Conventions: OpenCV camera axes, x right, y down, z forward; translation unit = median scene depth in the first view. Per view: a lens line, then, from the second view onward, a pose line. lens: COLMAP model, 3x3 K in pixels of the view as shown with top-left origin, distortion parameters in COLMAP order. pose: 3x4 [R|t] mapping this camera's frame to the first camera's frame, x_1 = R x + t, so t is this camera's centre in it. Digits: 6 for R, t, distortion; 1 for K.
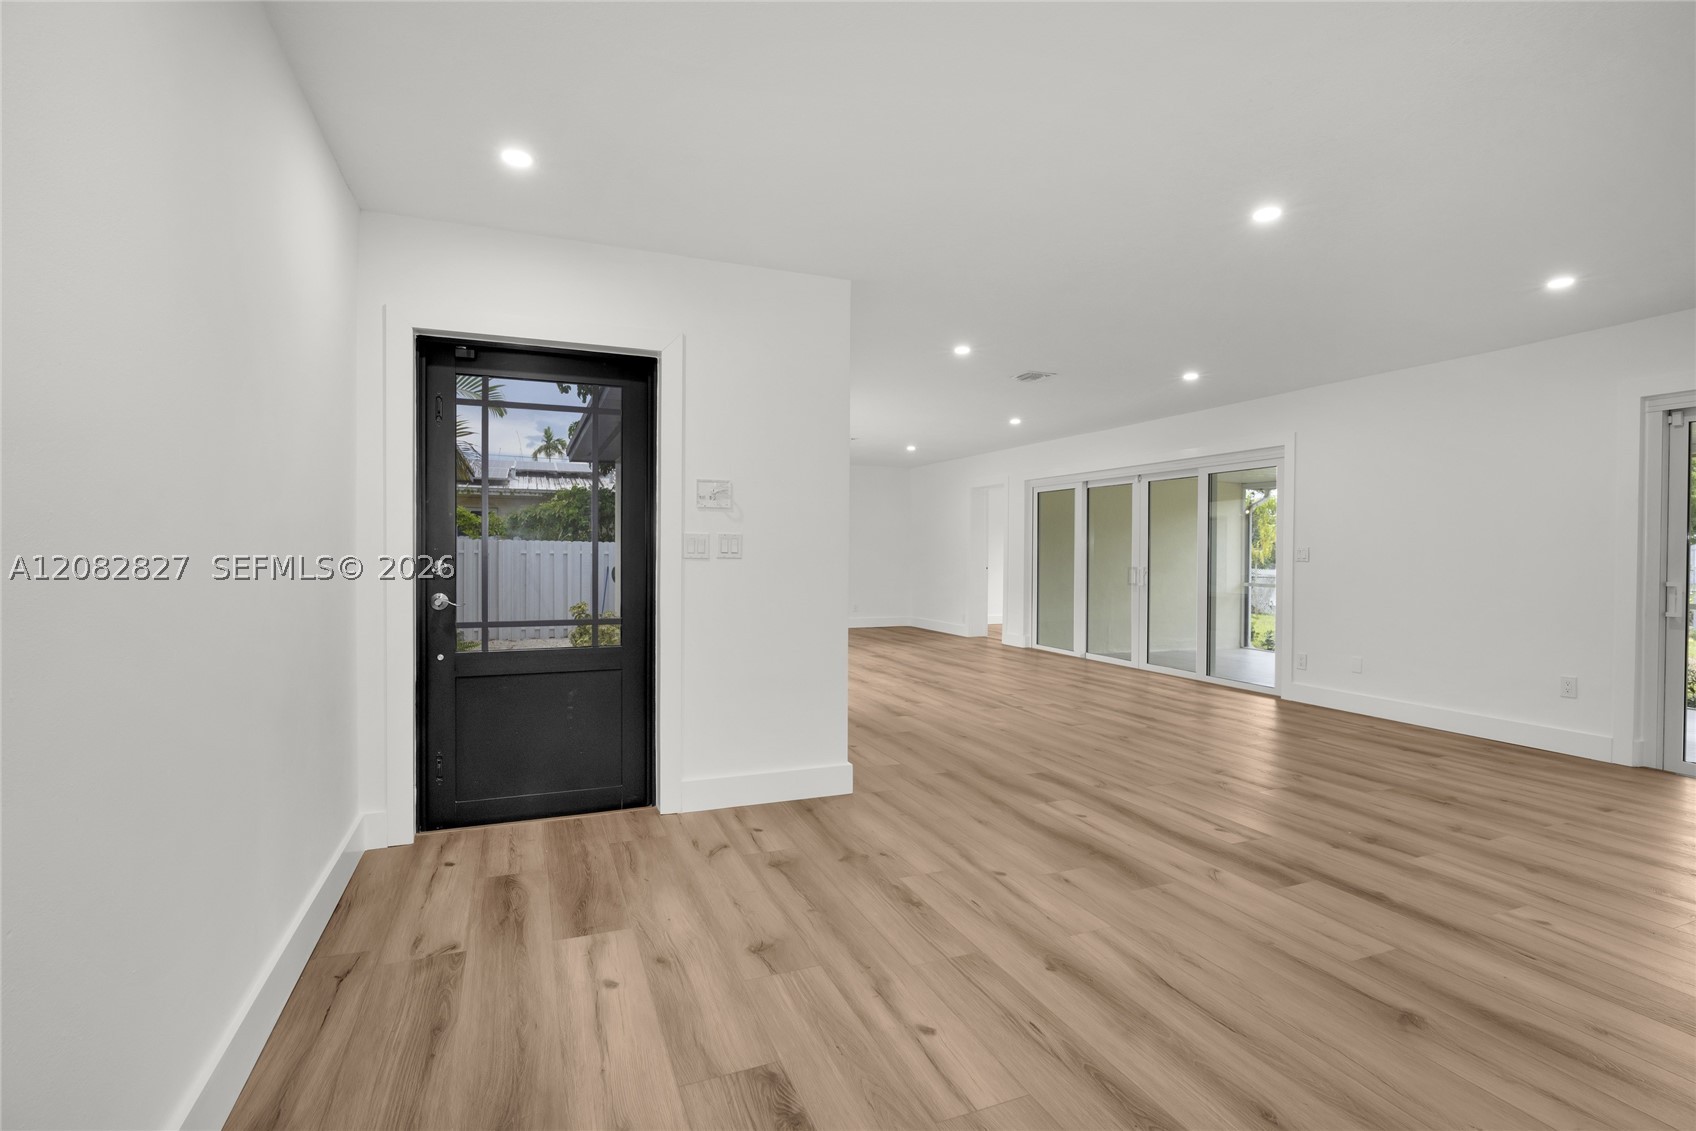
lens RADIAL K [[790.9, 0, 848.9], [0, 790.9, 561.9], [0, 0, 1]] dist [-0.010139, -0.000255]
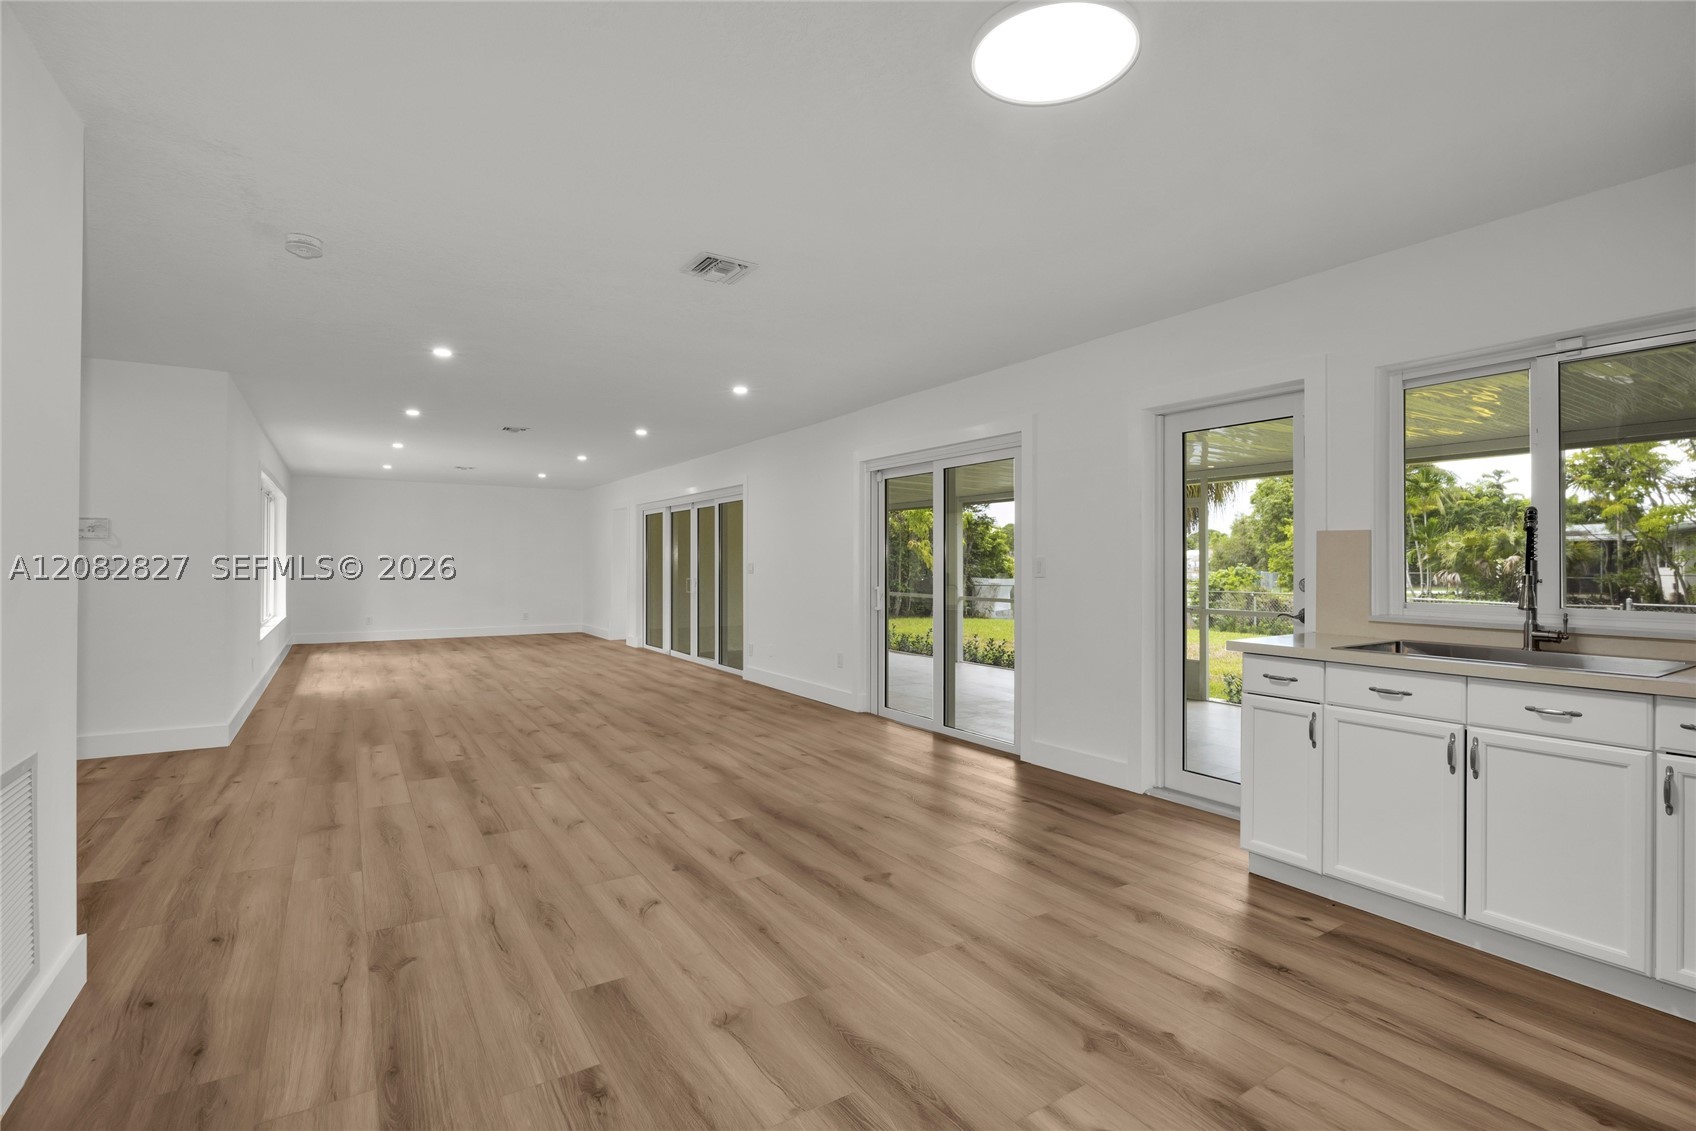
lens RADIAL K [[790.9, 0, 848.9], [0, 790.9, 561.9], [0, 0, 1]] dist [-0.010139, -0.000255]
pose [[0.984141, -0.003068, 0.177361, 0.922691], [0.005781, 0.999874, -0.014784, 0.001225], [-0.177294, 0.015575, 0.984035, -0.594189]]
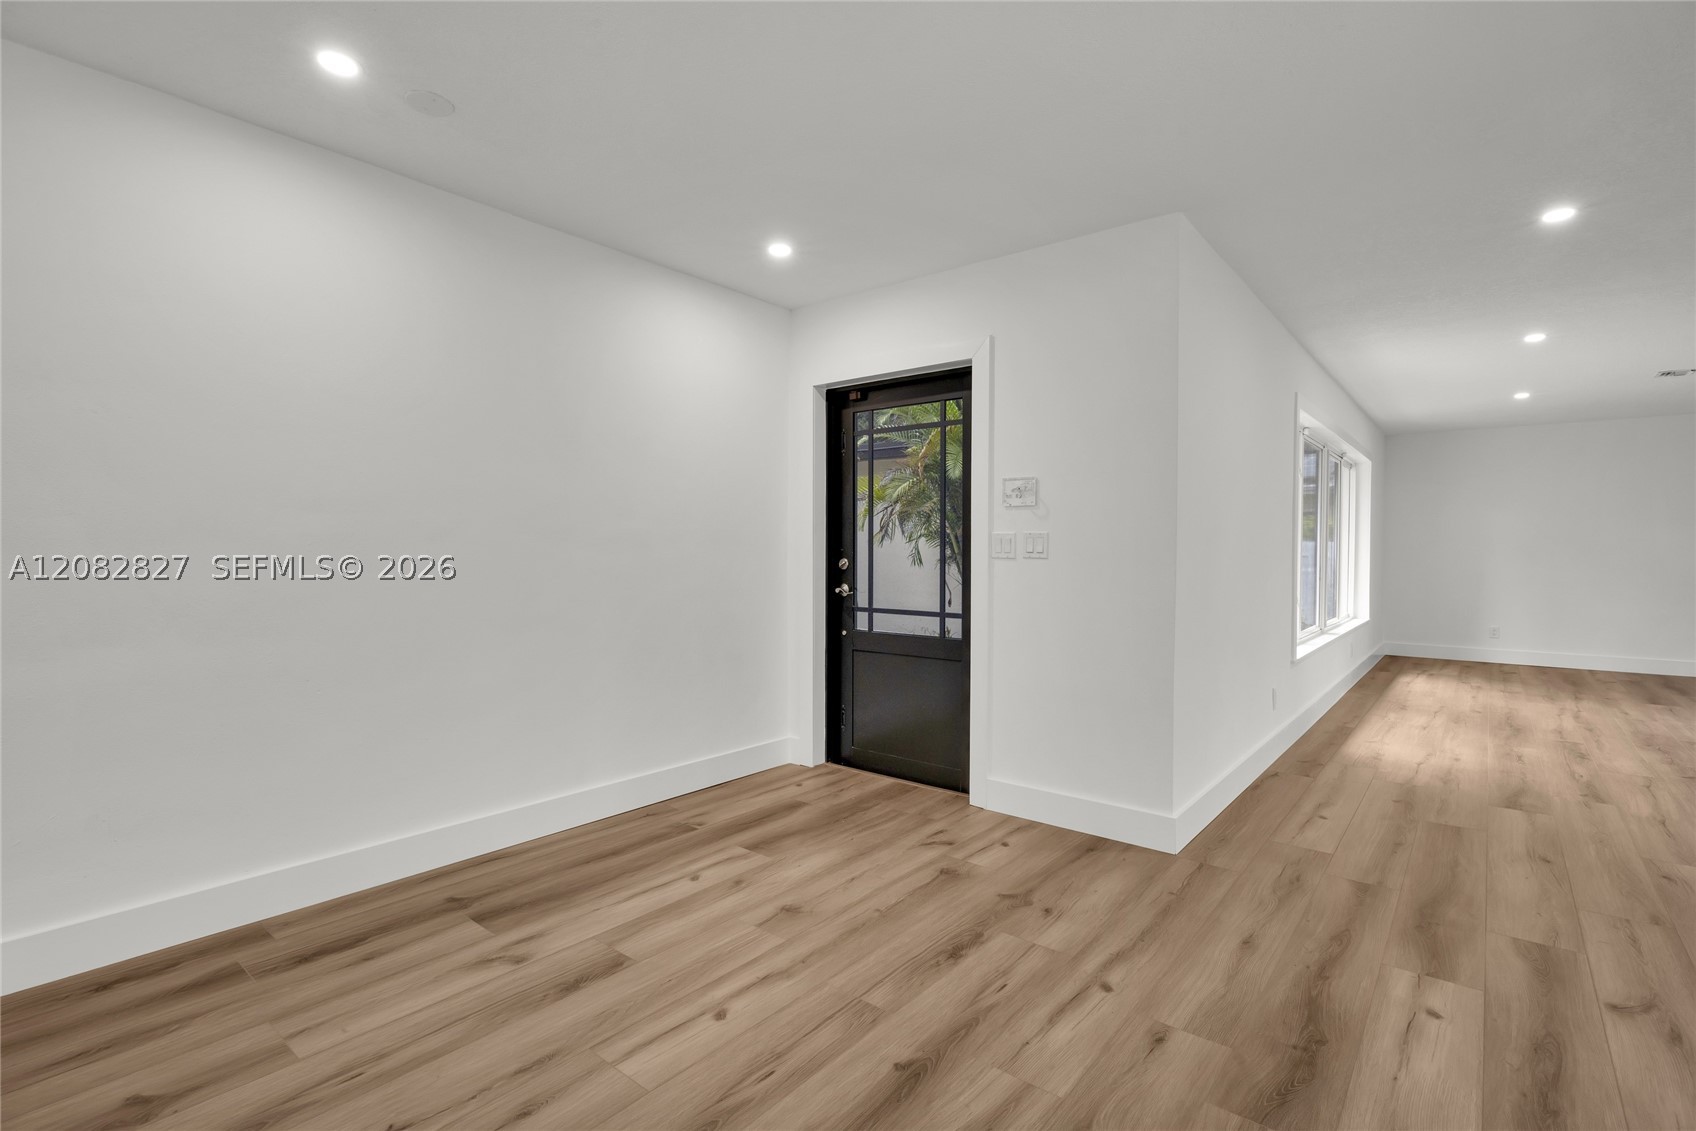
lens RADIAL K [[790.9, 0, 848.9], [0, 790.9, 561.9], [0, 0, 1]] dist [-0.010139, -0.000255]
pose [[0.474504, 0.008940, -0.880208, 0.614056], [-0.013474, 0.999905, 0.002891, 0.000094], [0.880150, 0.010488, 0.474580, 0.373804]]
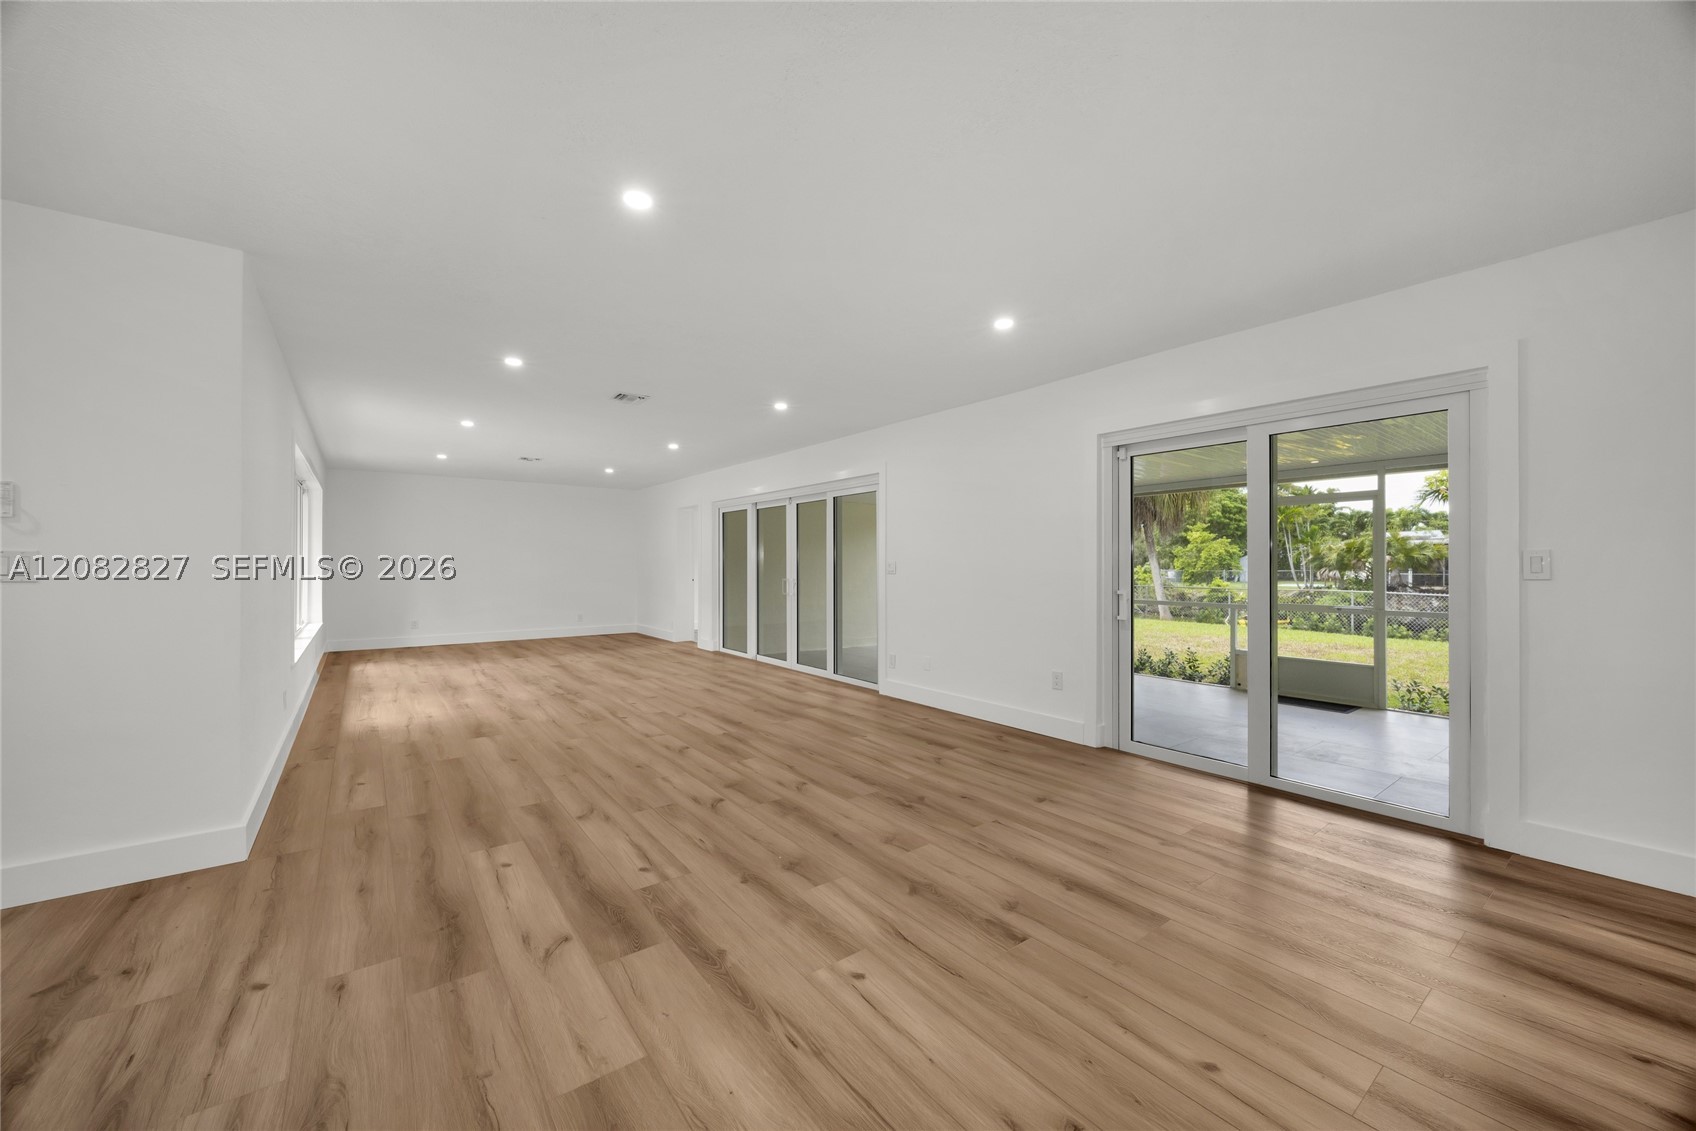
lens RADIAL K [[641.6, 0, 849.5], [0, 641.6, 562.7], [0, 0, 1]] dist [-0.002324, 0.000057]
pose [[0.966993, -0.005126, 0.254750, 0.508953], [0.008824, 0.999872, -0.013373, -0.008603], [-0.254649, 0.015179, 0.966914, 0.201177]]
